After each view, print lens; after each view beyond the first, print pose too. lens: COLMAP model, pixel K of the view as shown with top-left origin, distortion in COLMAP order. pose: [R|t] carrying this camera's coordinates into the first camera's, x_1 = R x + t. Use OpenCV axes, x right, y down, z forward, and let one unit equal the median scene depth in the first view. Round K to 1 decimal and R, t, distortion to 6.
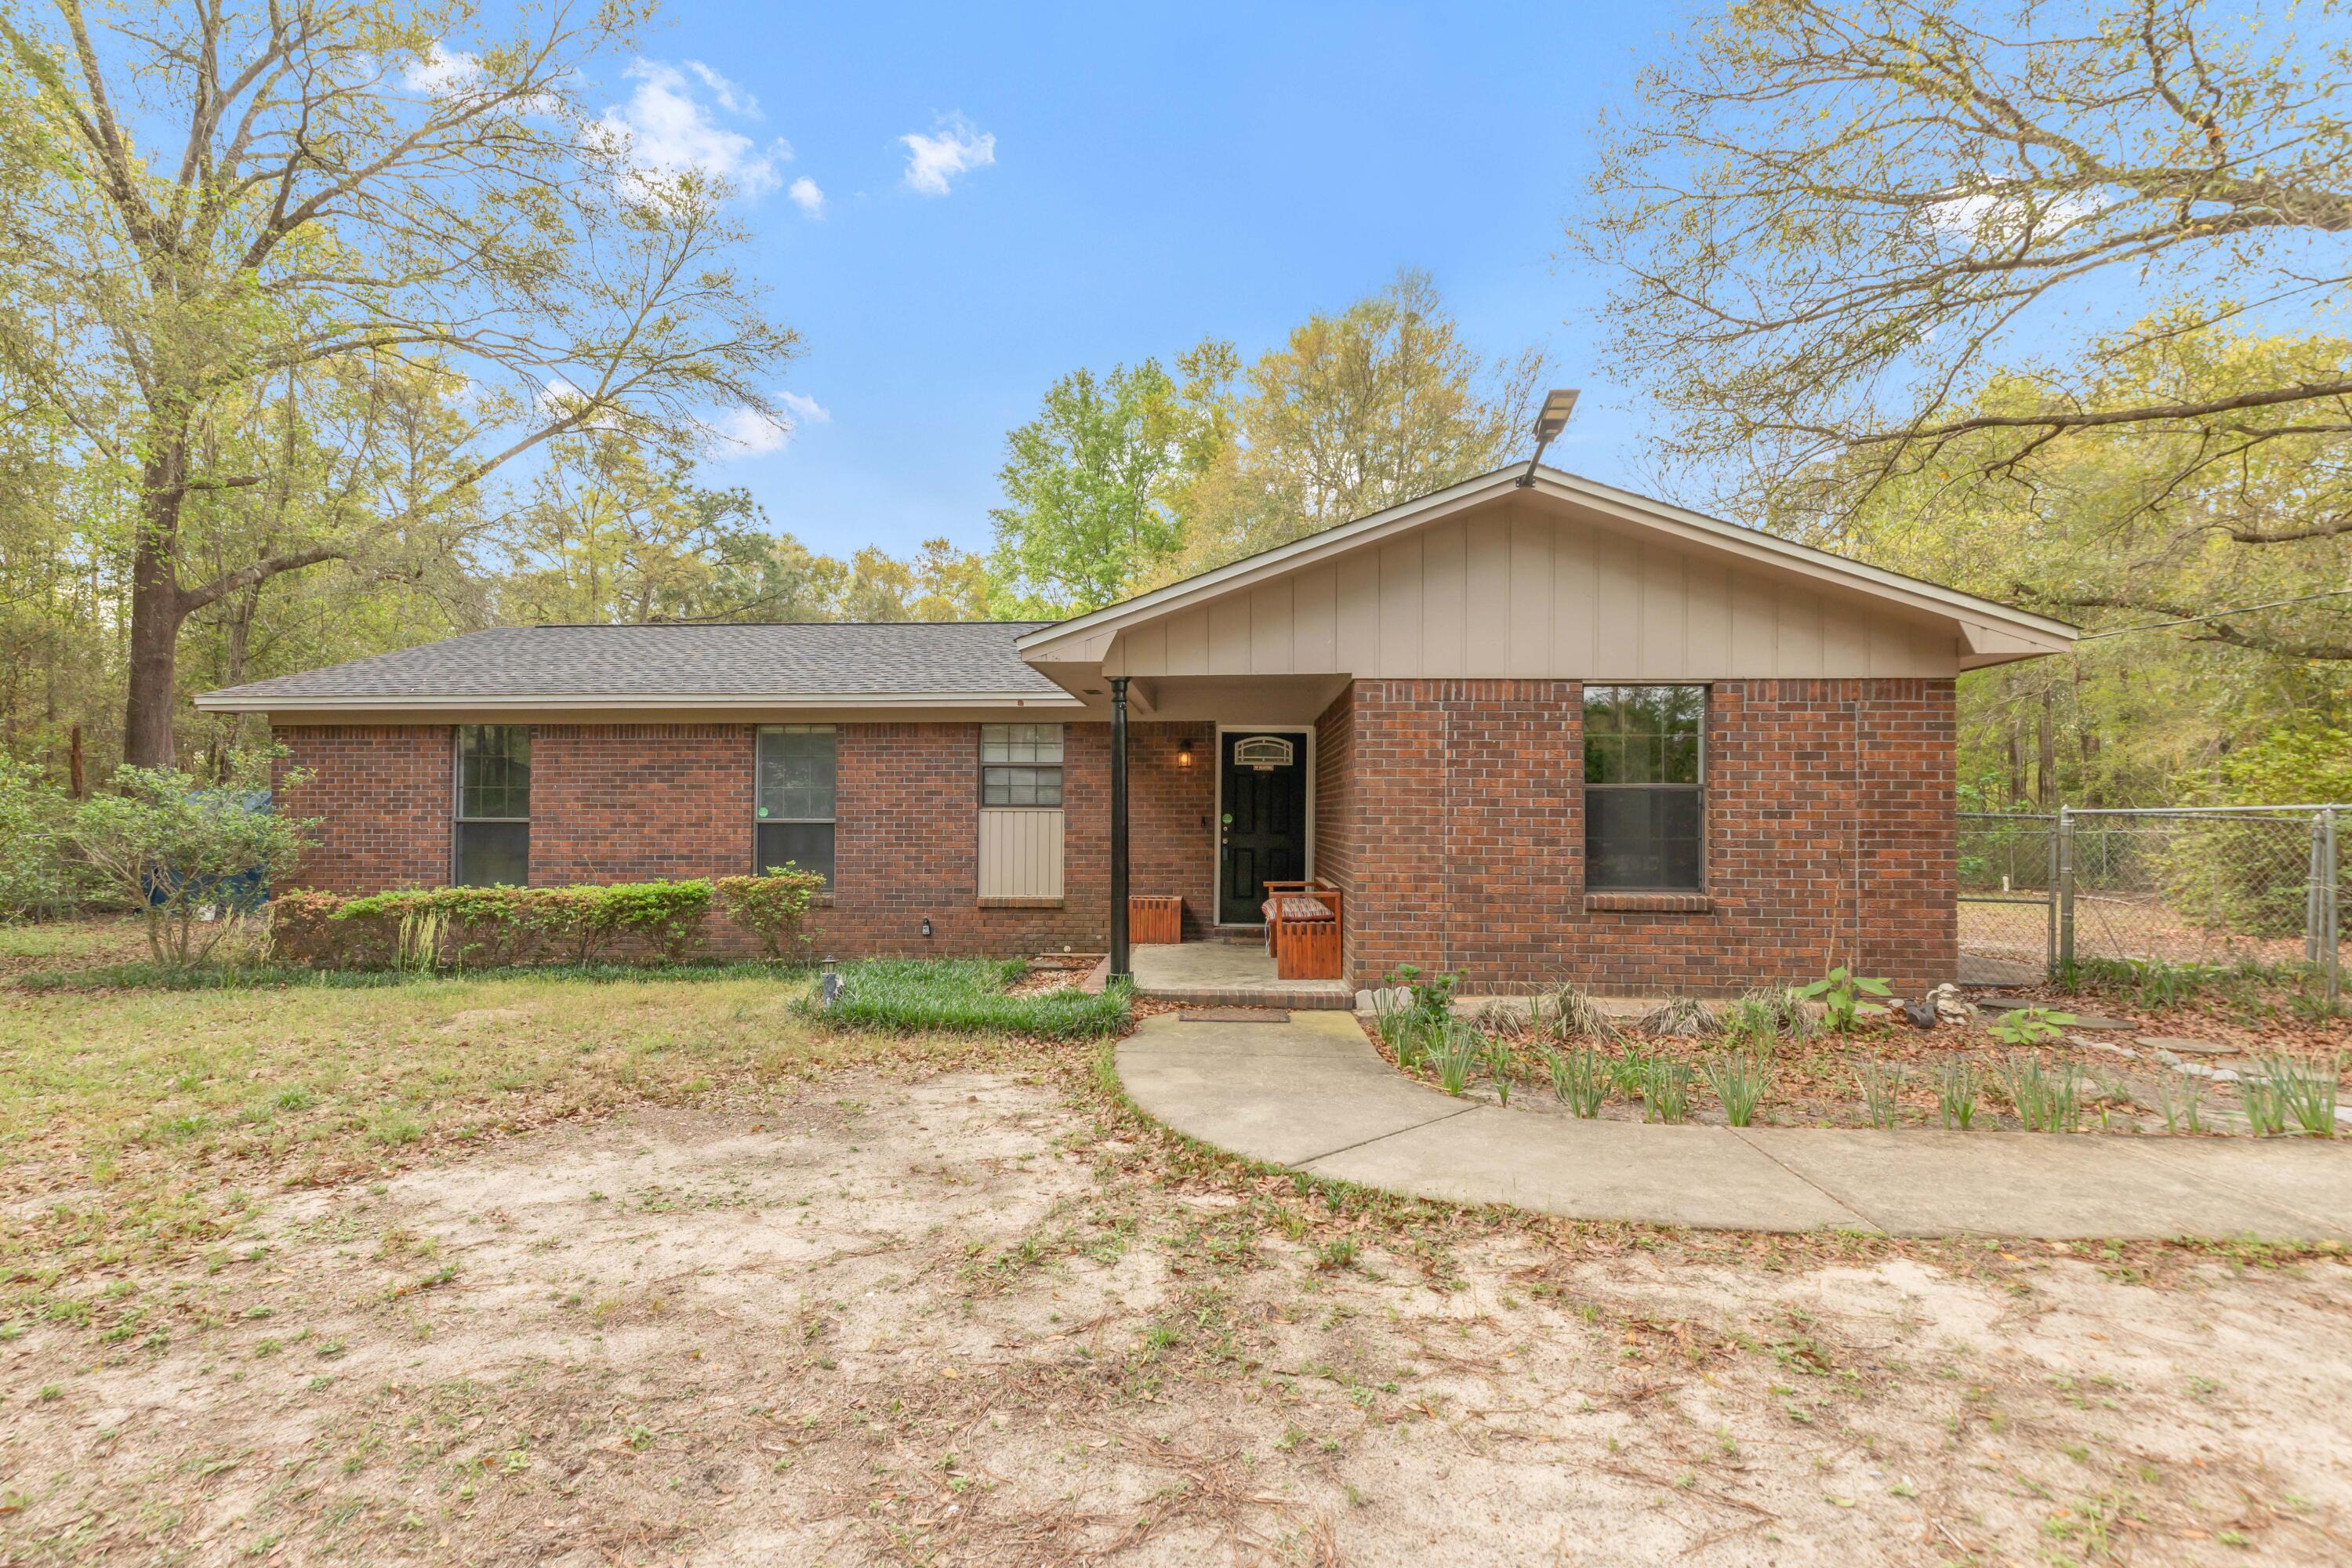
lens RADIAL K [[1074.2, 0, 1143.1], [0, 1074.2, 799.8], [0, 0, 1]] dist [0.002769, 0.000574]
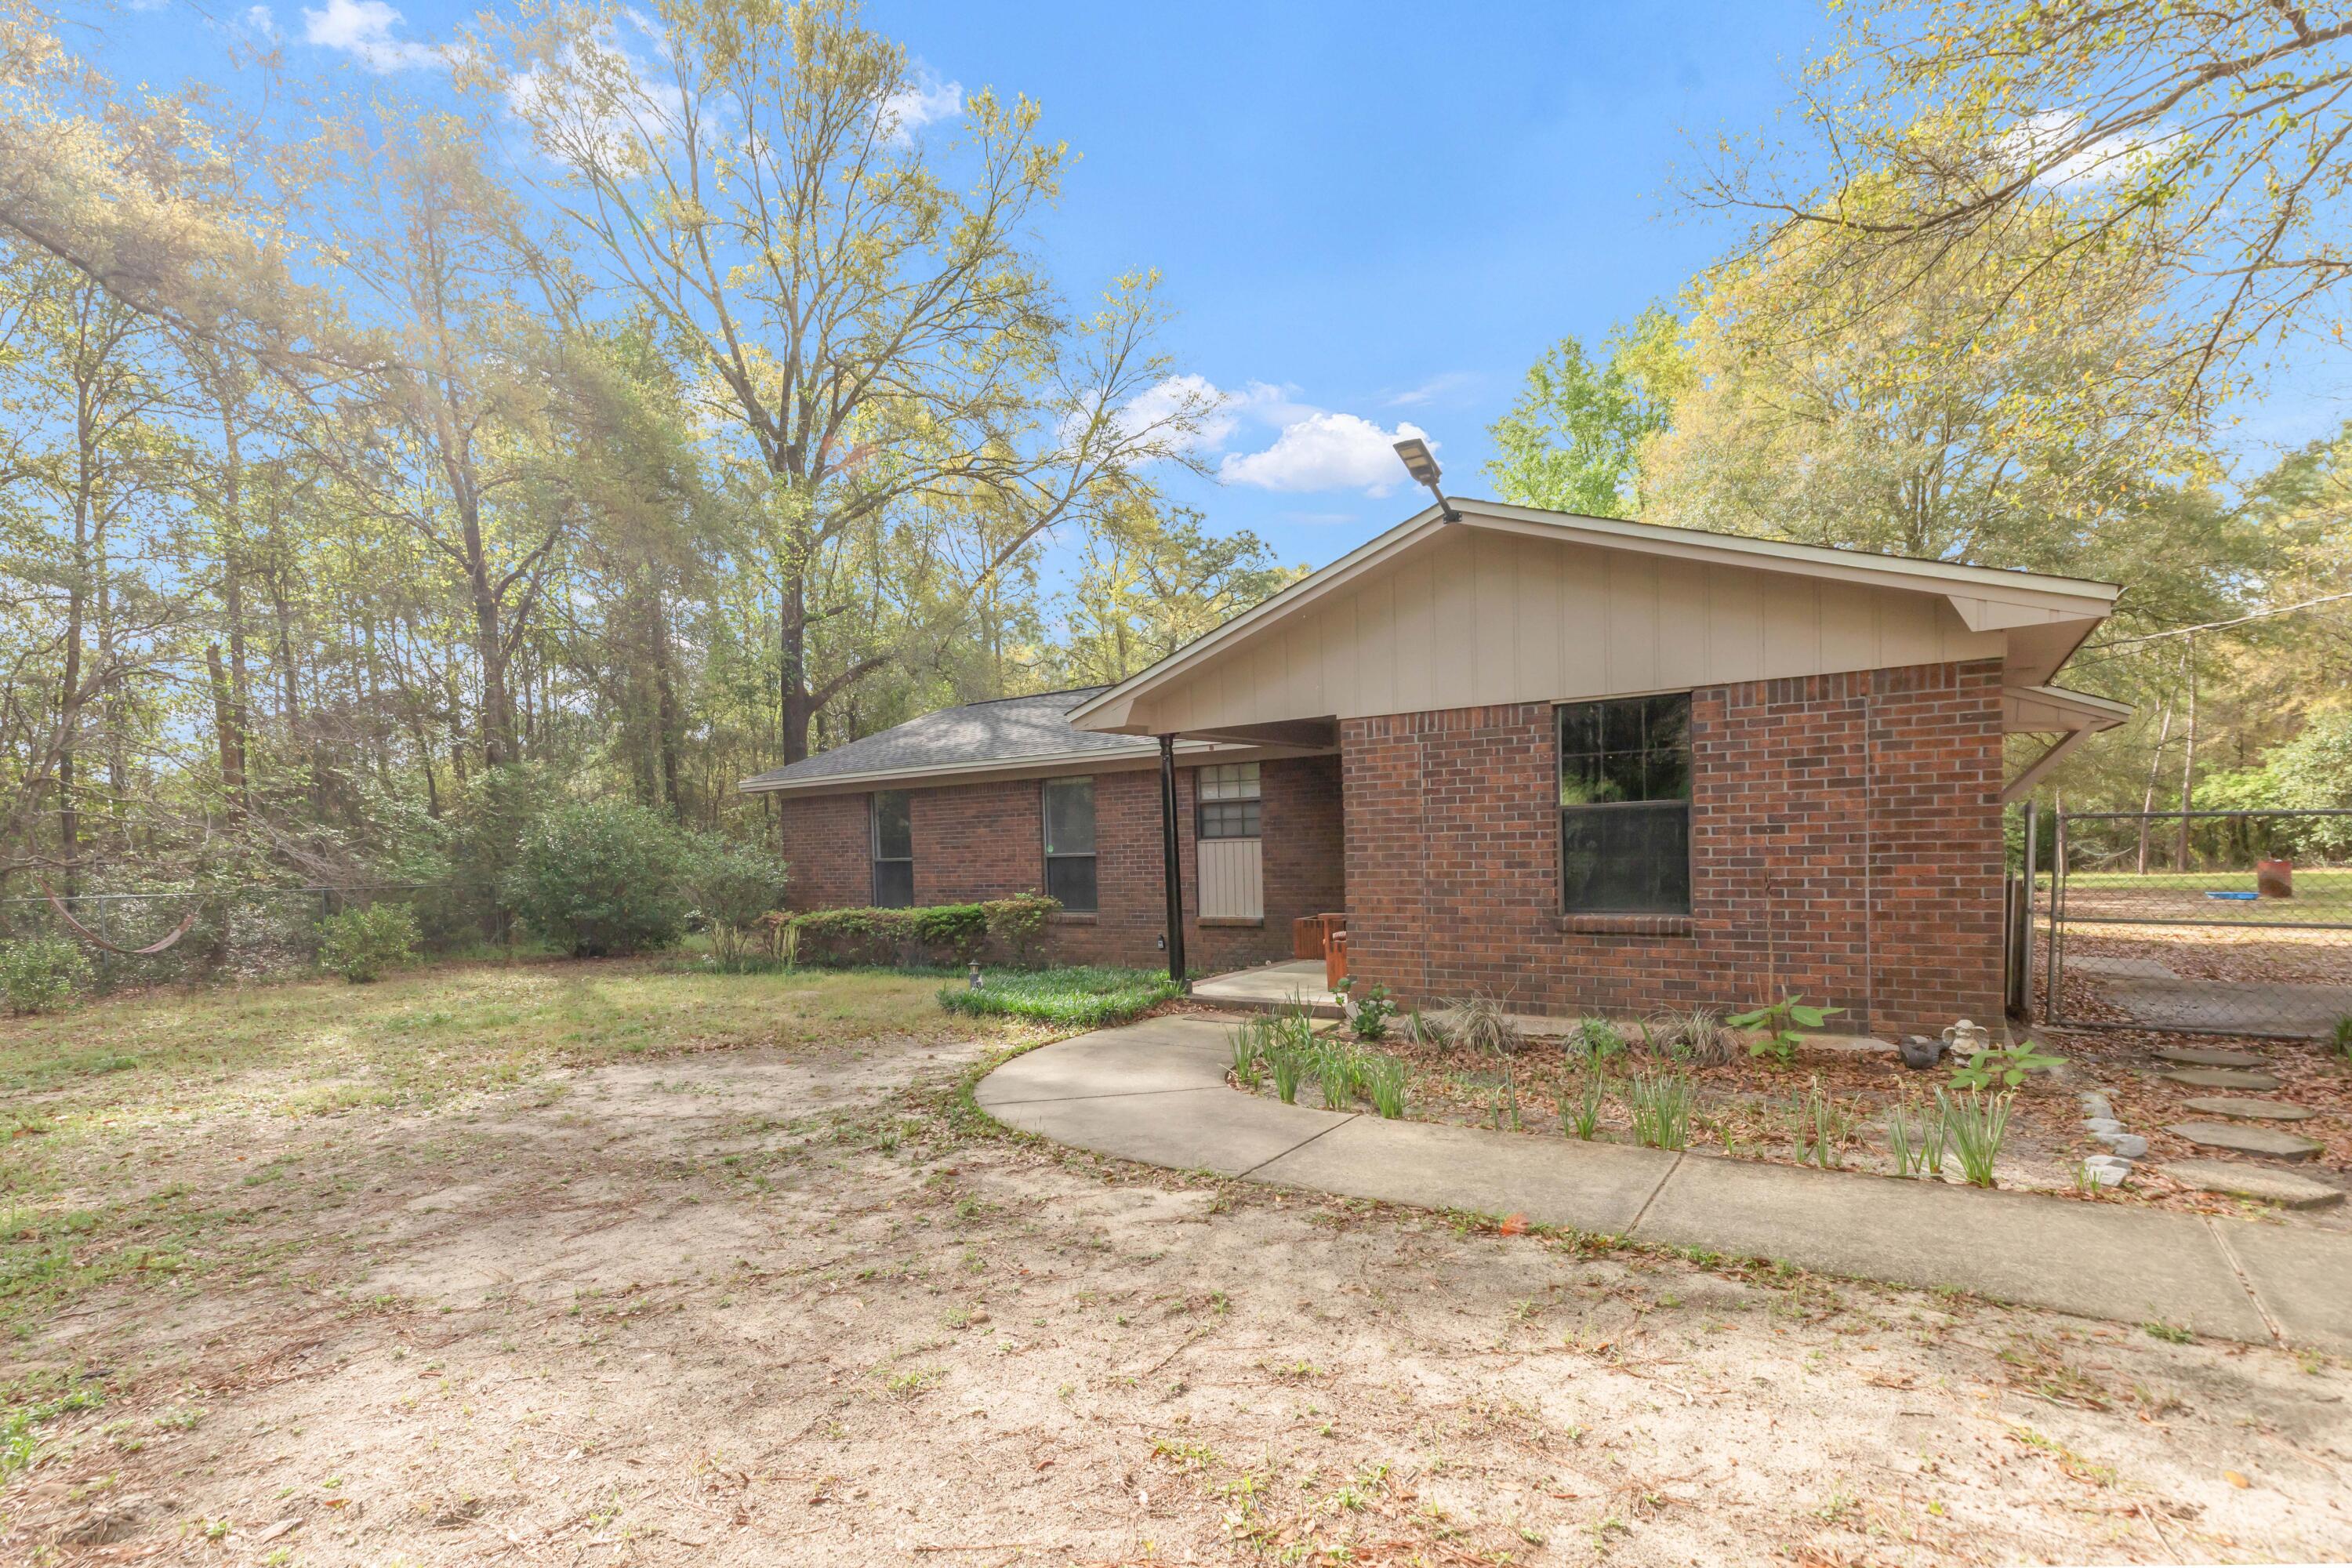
lens RADIAL K [[1134.8, 0, 1173.2], [0, 1134.8, 890.5], [0, 0, 1]] dist [0.003596, 0.000218]
pose [[0.857327, -0.009890, -0.514677, 0.648657], [0.045414, 0.997370, 0.056484, -0.011795], [0.512765, -0.071799, 0.855521, -0.090038]]
